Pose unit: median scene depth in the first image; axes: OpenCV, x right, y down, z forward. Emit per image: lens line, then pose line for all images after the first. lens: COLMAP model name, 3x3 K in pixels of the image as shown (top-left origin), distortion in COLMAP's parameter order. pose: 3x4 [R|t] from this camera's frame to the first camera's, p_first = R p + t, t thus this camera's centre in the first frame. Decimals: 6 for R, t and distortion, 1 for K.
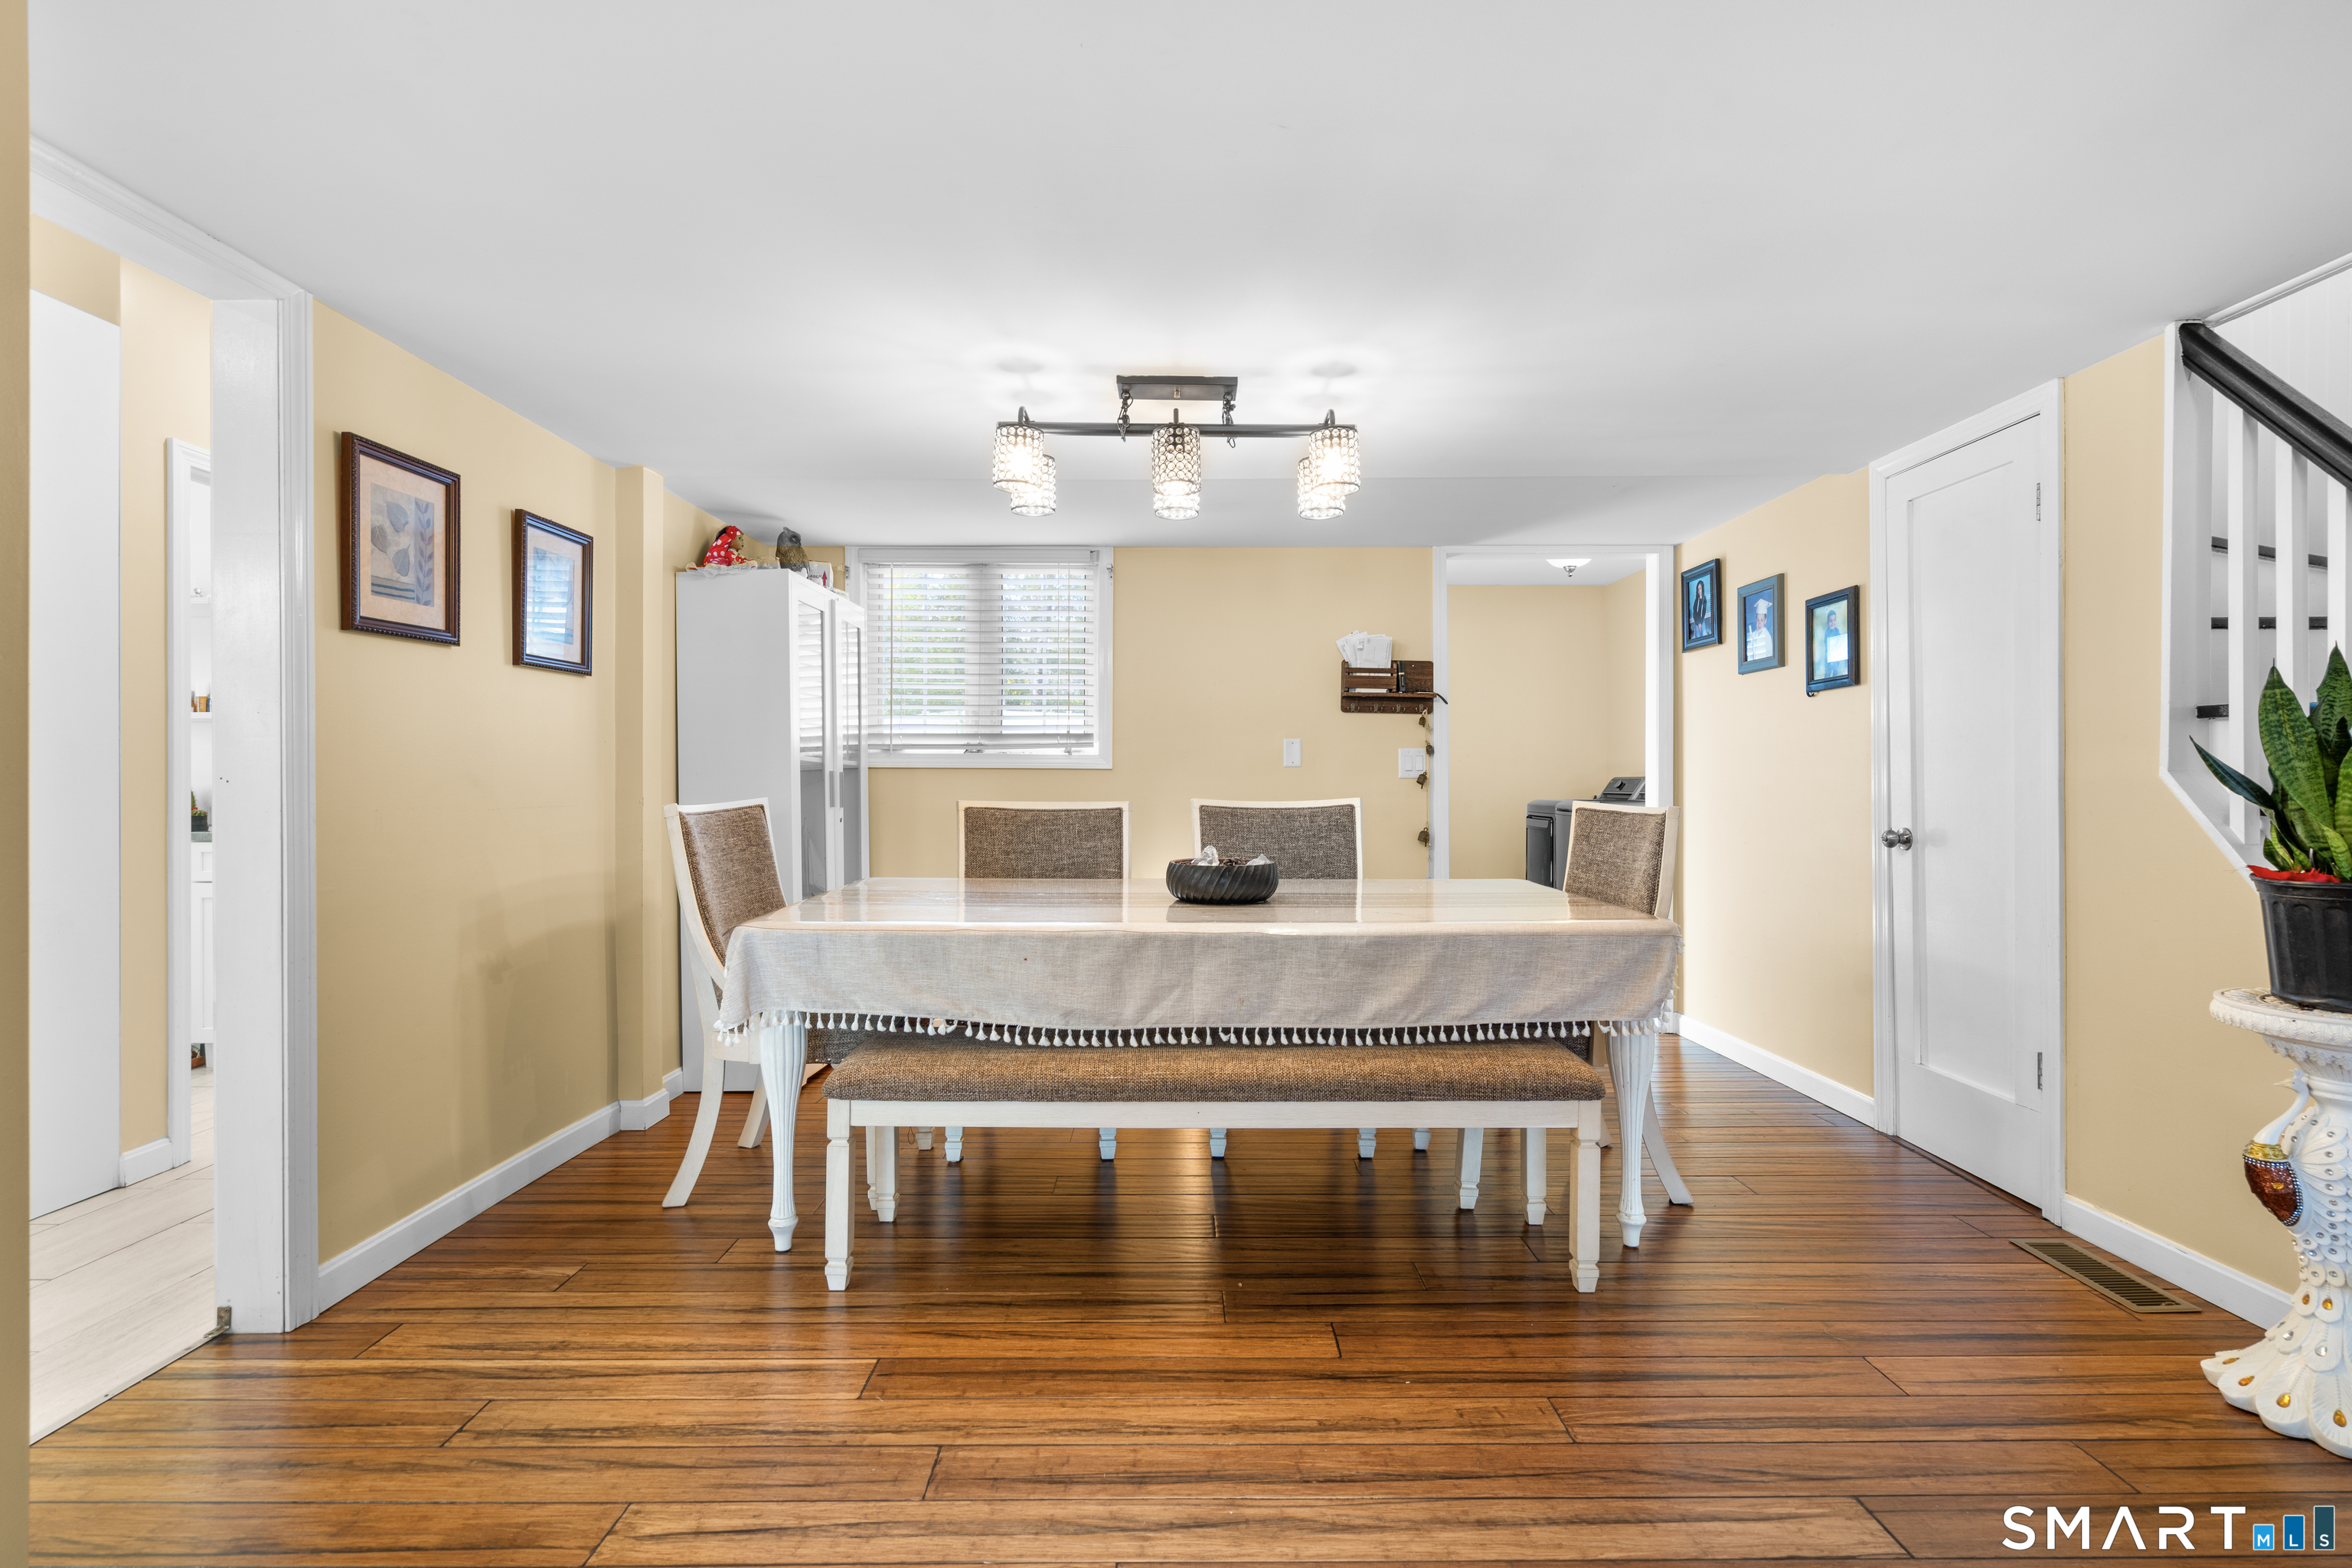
lens RADIAL K [[1065.1, 0, 1176.0], [0, 1065.1, 784.0], [0, 0, 1]] dist [-0.000454, -0.000127]
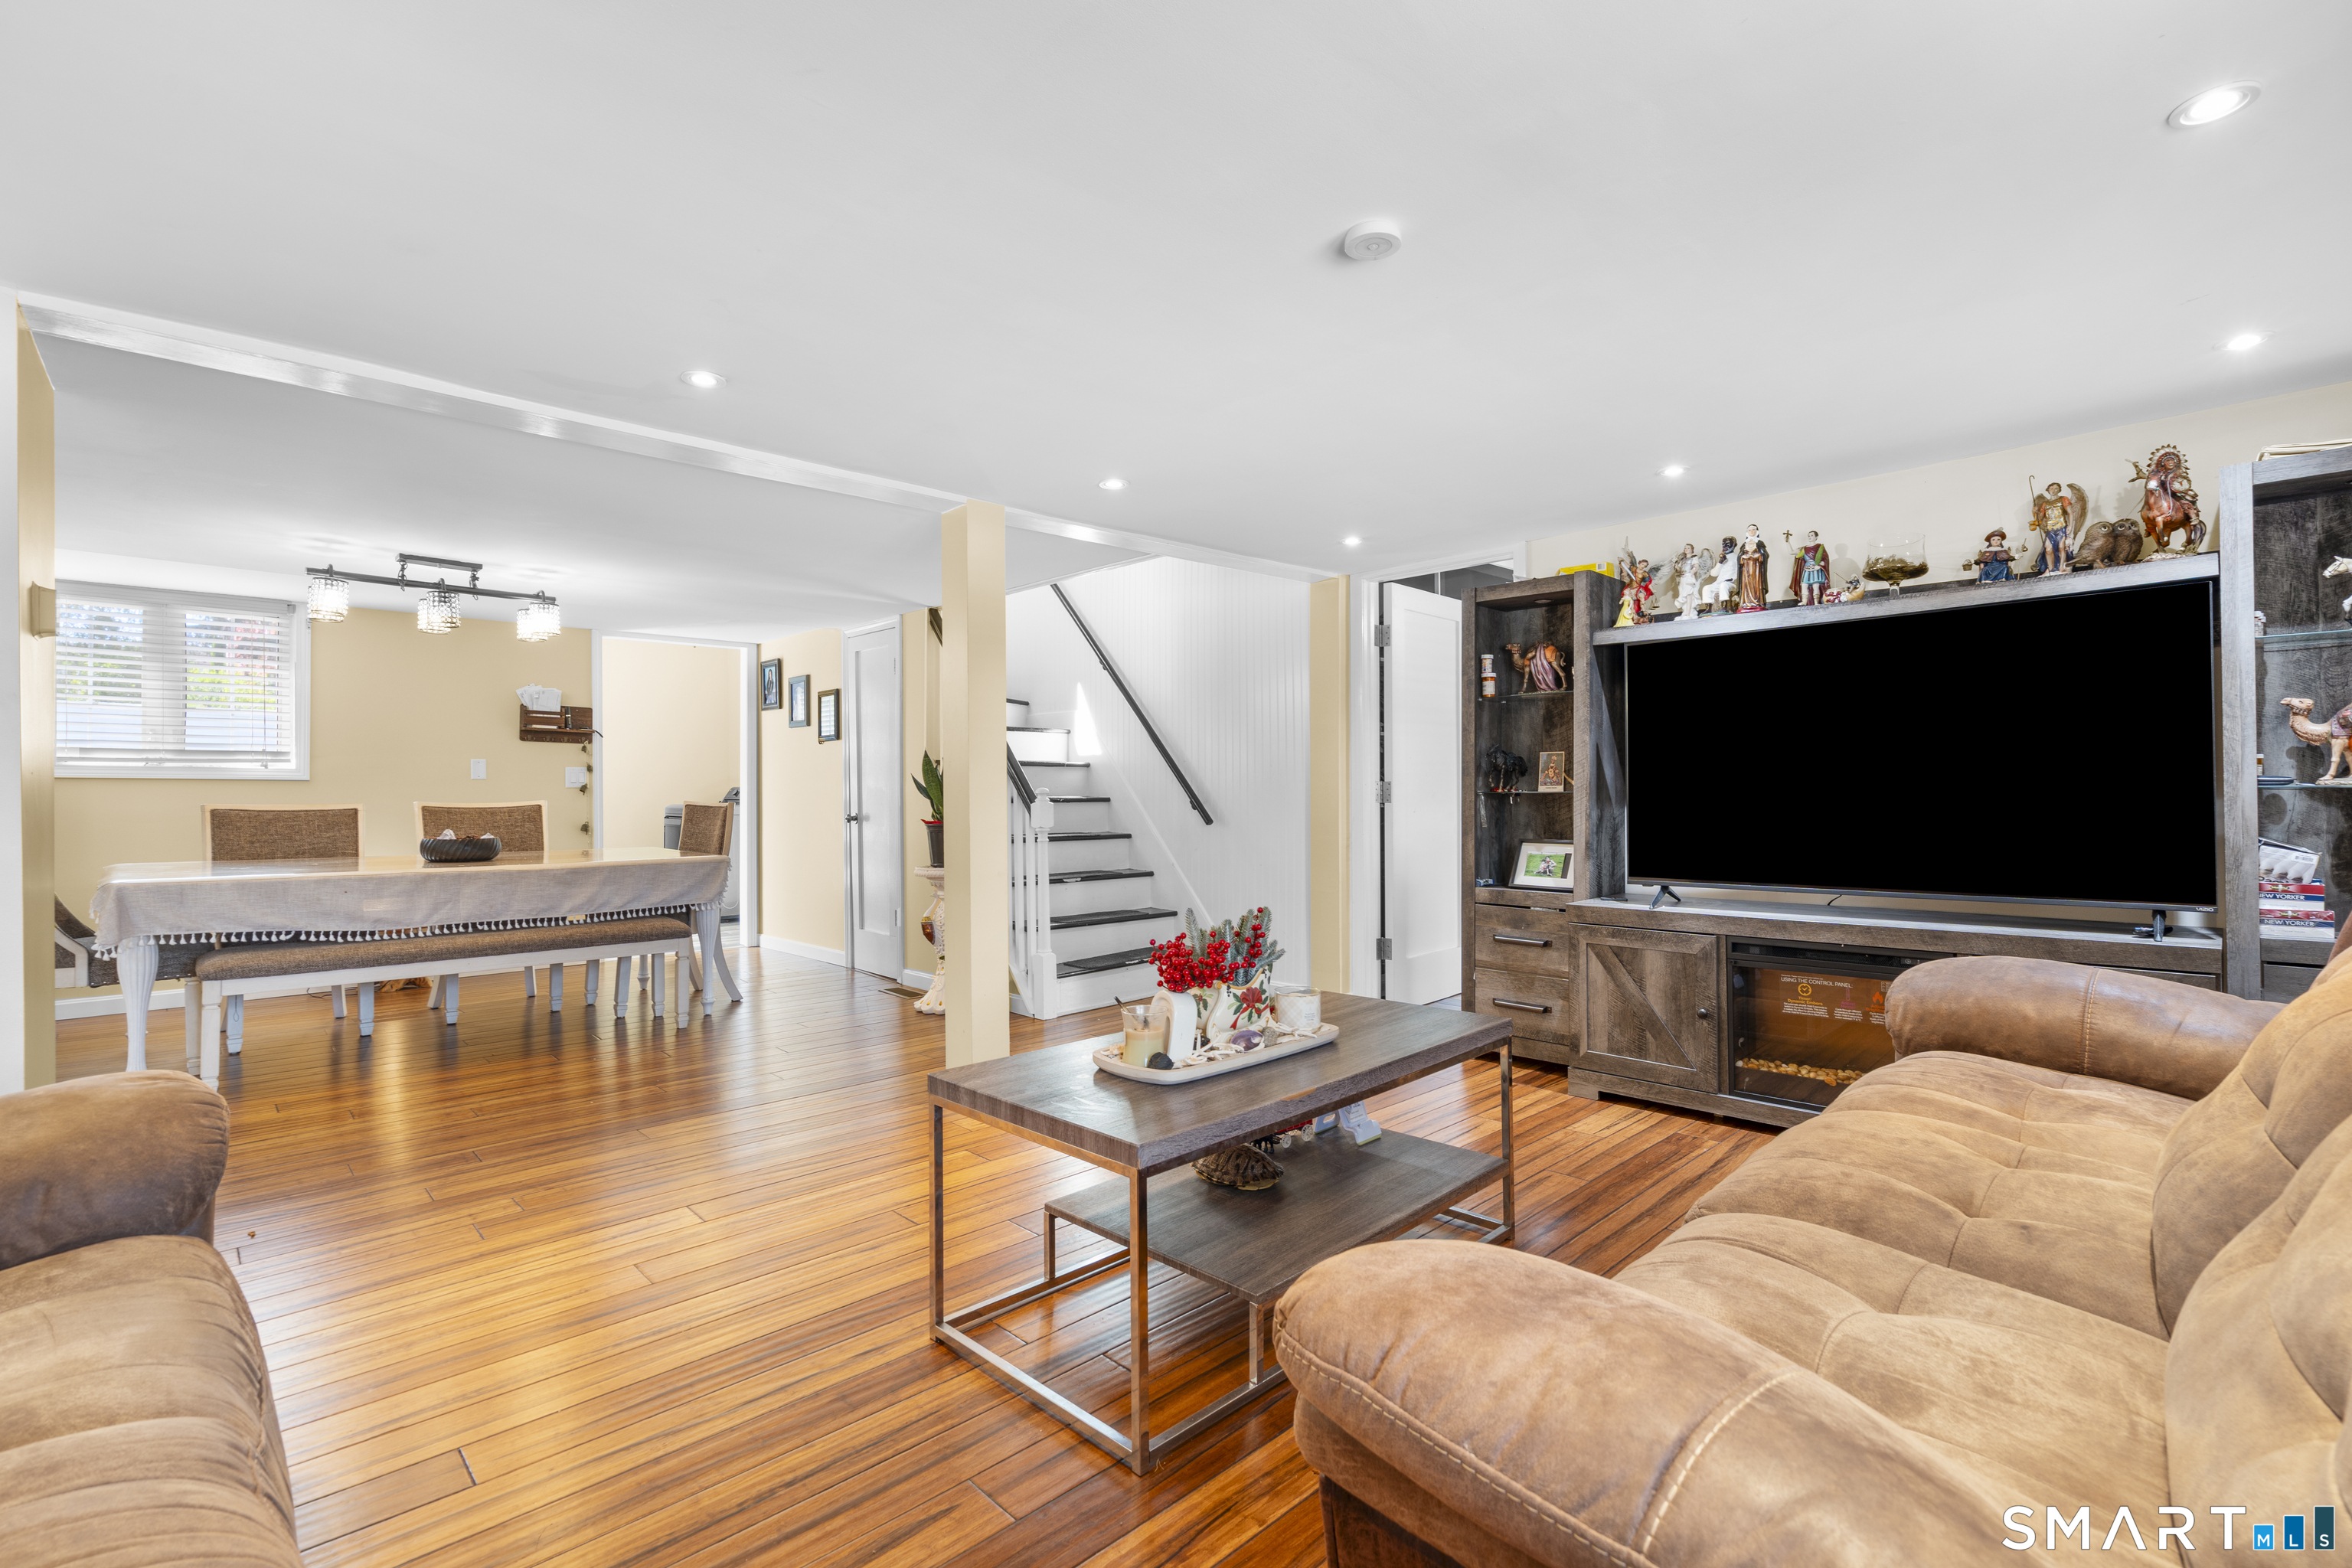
lens RADIAL K [[1065.1, 0, 1176.0], [0, 1065.1, 784.0], [0, 0, 1]] dist [-0.000454, -0.000127]
pose [[0.726475, 0.003401, 0.687184, -0.292027], [0.003035, 0.999962, -0.008158, 0.005857], [-0.687186, 0.008013, 0.726438, -0.988952]]
